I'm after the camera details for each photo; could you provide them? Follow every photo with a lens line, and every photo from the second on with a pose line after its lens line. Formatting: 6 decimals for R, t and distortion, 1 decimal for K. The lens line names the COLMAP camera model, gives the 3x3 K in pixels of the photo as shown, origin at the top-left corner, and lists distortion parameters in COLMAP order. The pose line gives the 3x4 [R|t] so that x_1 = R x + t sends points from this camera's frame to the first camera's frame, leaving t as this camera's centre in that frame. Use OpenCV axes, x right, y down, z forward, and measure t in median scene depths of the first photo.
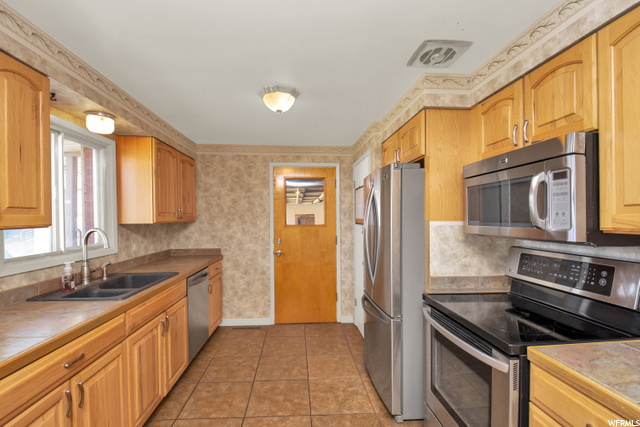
lens RADIAL K [[292.6, 0, 316.2], [0, 292.6, 222.2], [0, 0, 1]] dist [0.002235, -0.013682]
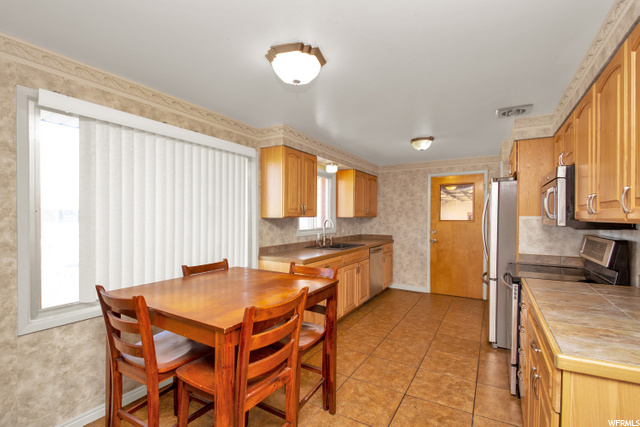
lens RADIAL K [[292.6, 0, 316.2], [0, 292.6, 222.2], [0, 0, 1]] dist [0.002235, -0.013682]
pose [[0.813726, 0.018680, -0.580949, 0.266839], [-0.016453, 0.999823, 0.009103, 0.020391], [0.581016, 0.002151, 0.813889, -0.521821]]
